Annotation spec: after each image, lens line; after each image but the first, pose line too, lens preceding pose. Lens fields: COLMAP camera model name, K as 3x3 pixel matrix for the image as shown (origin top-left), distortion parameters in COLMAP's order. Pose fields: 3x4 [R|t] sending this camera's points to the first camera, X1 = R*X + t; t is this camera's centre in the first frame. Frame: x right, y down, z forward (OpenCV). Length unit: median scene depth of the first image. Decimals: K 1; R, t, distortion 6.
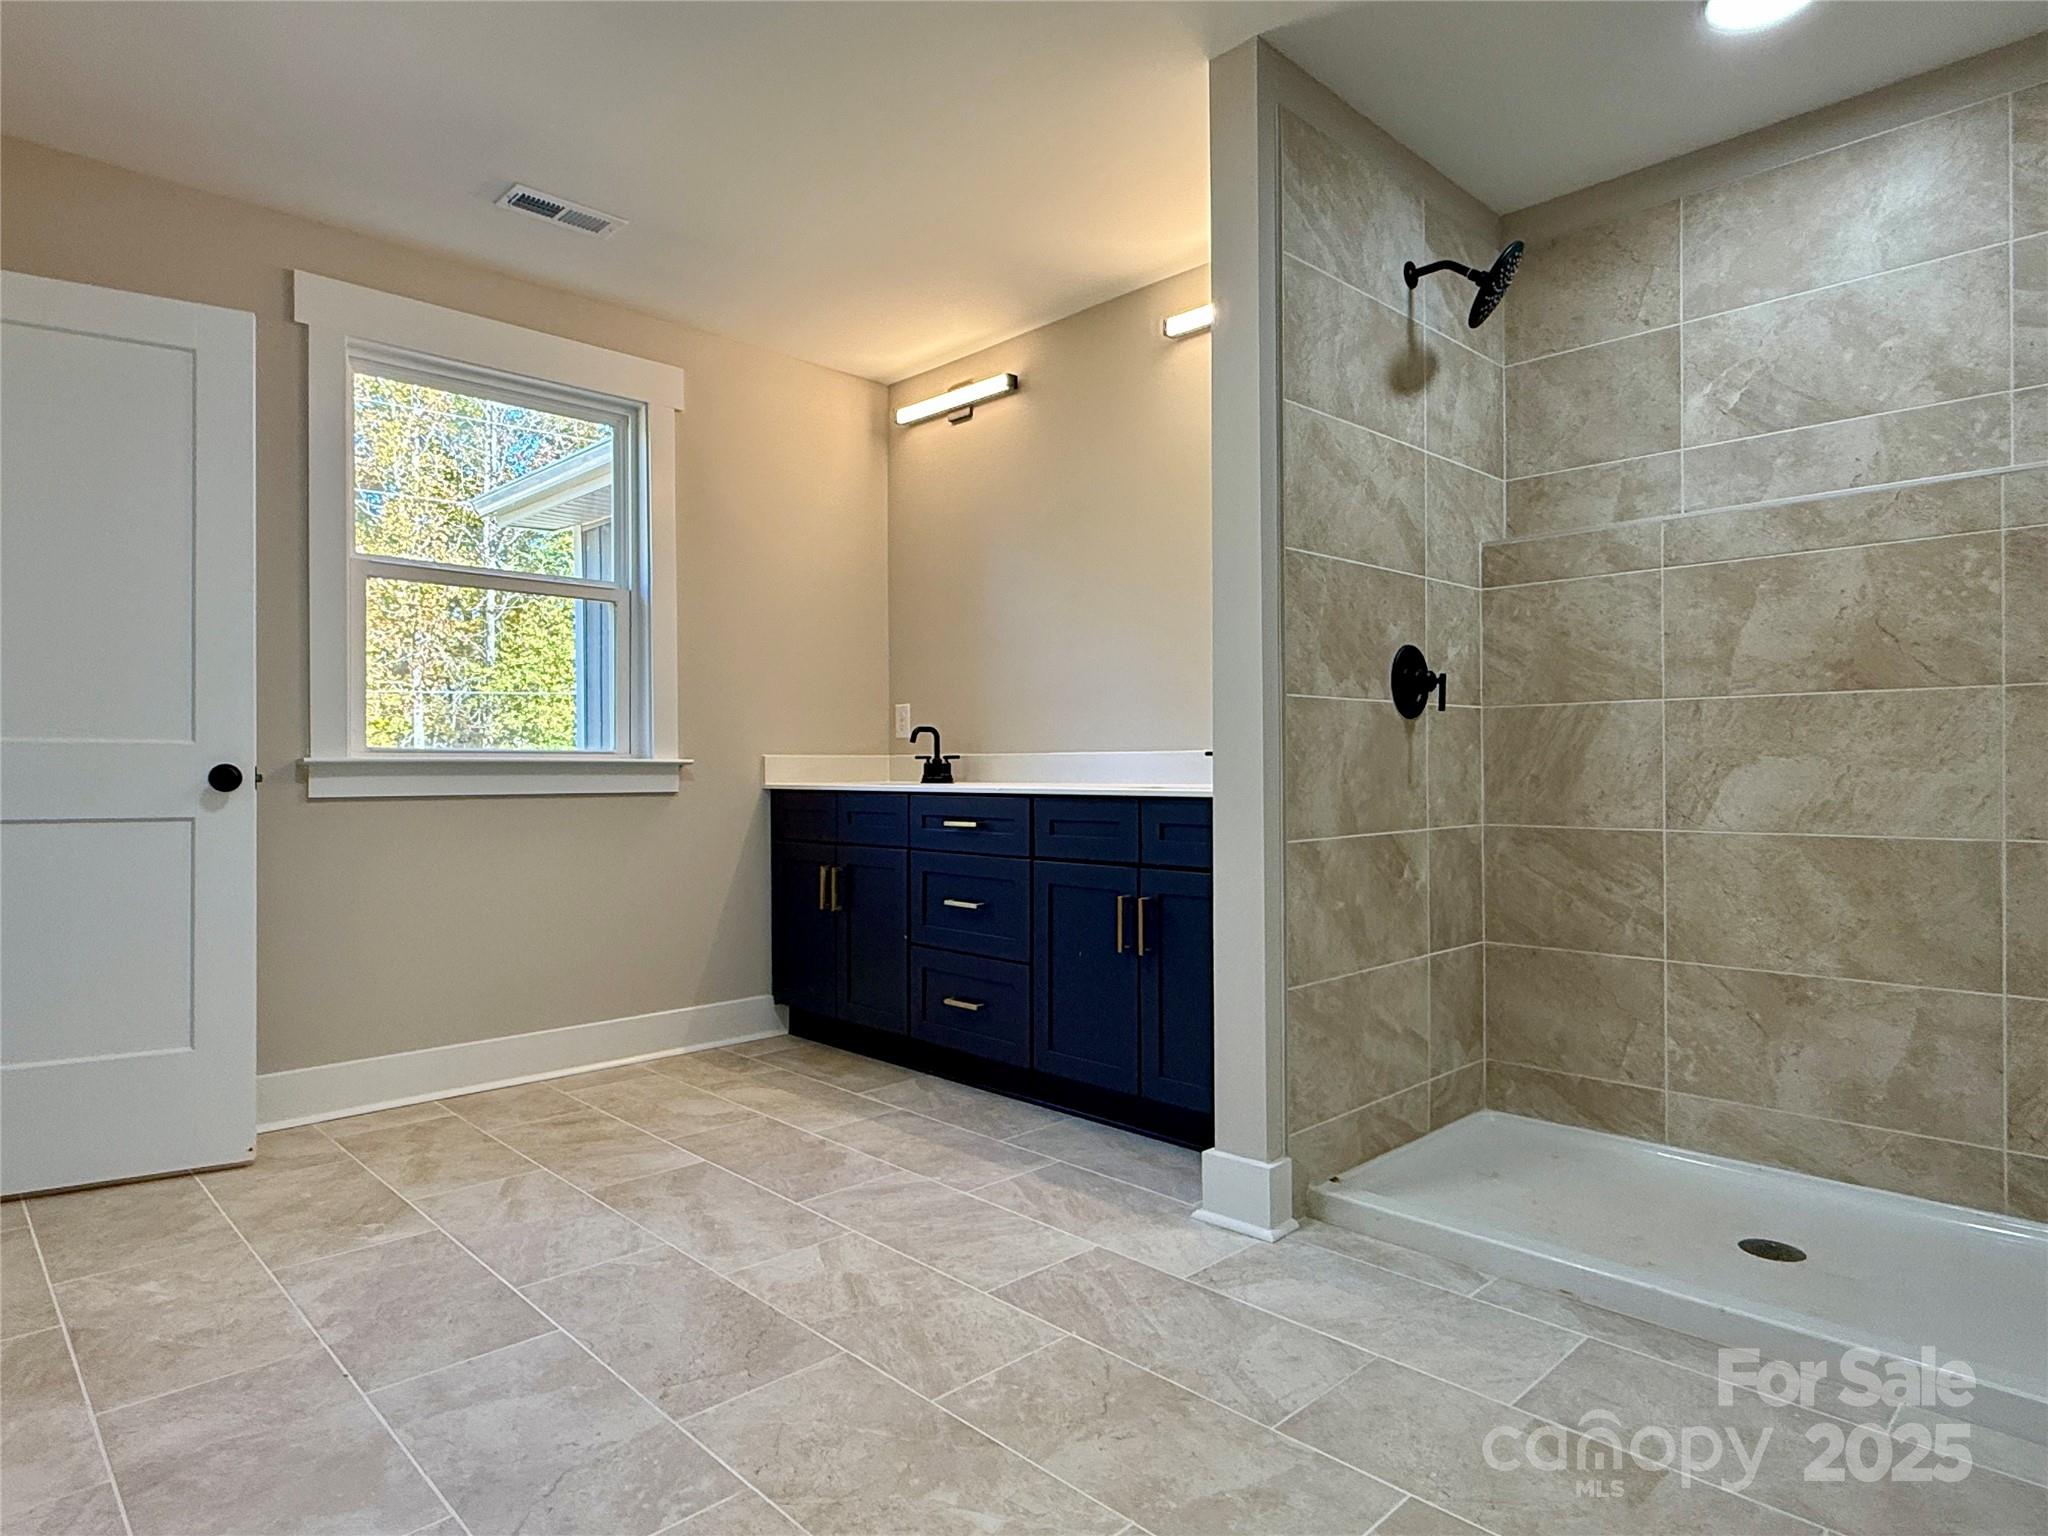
lens RADIAL K [[1165.2, 0, 1024.0], [0, 1165.2, 768.0], [0, 0, 1]] dist [0.001415, 0.000304]
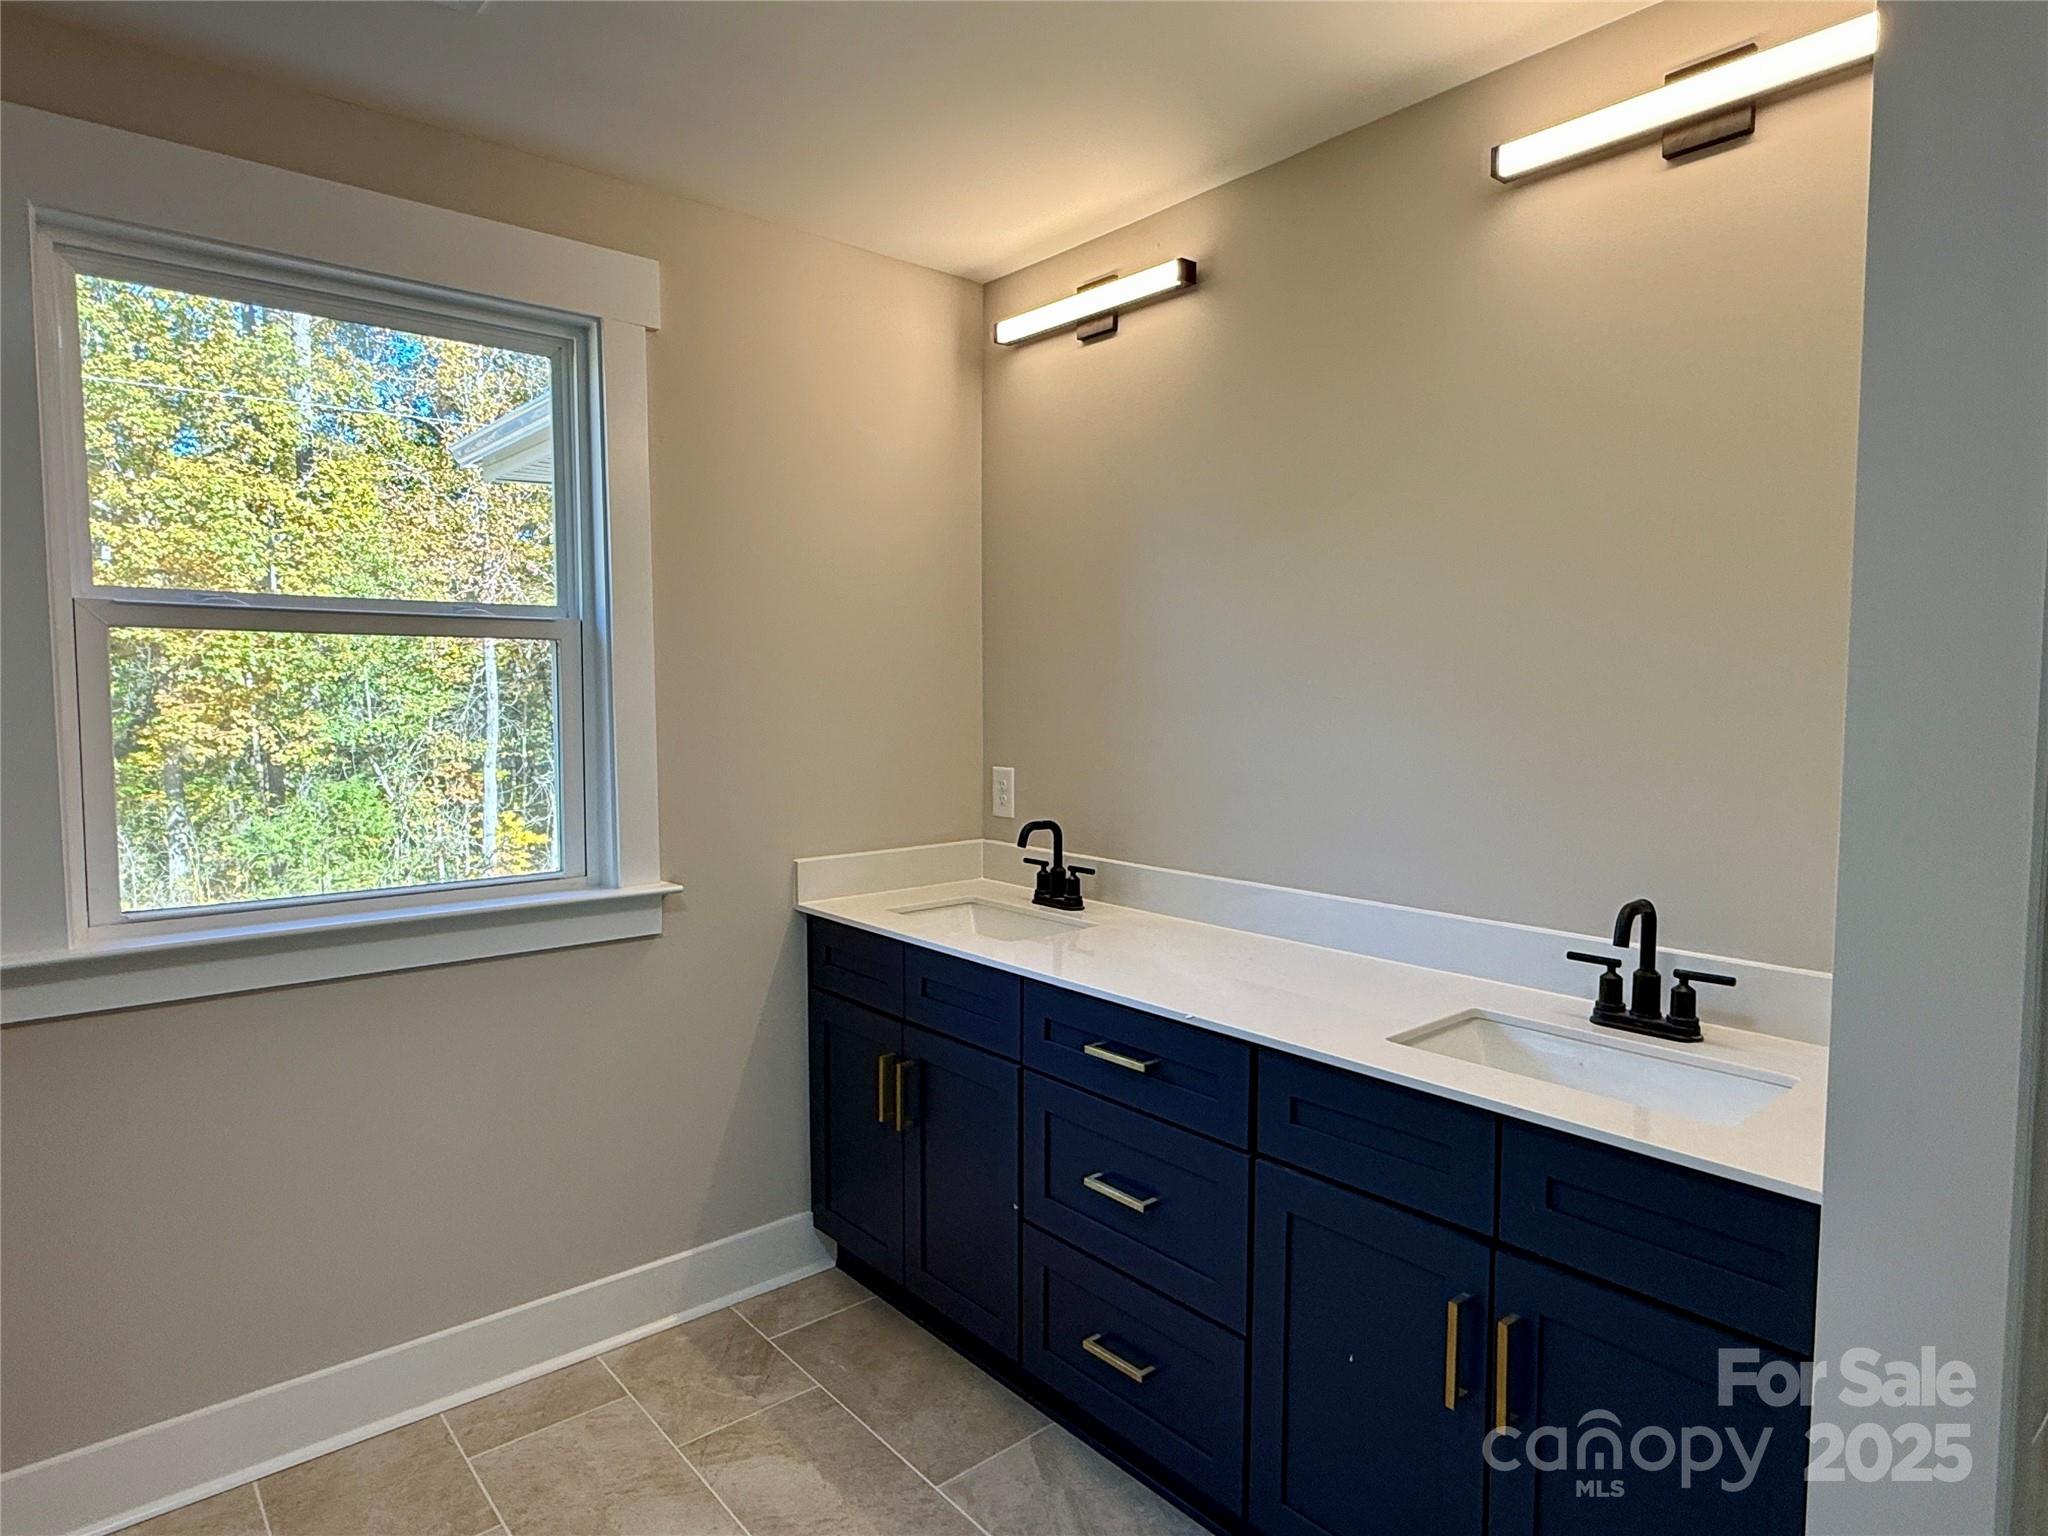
lens RADIAL K [[1180.2, 0, 1014.5], [0, 1180.2, 765.3], [0, 0, 1]] dist [0.001550, 0.002451]
pose [[0.997119, 0.010382, -0.075135, -0.050648], [-0.005483, 0.997862, 0.065119, -0.109864], [0.075650, -0.064520, 0.995045, 0.349770]]
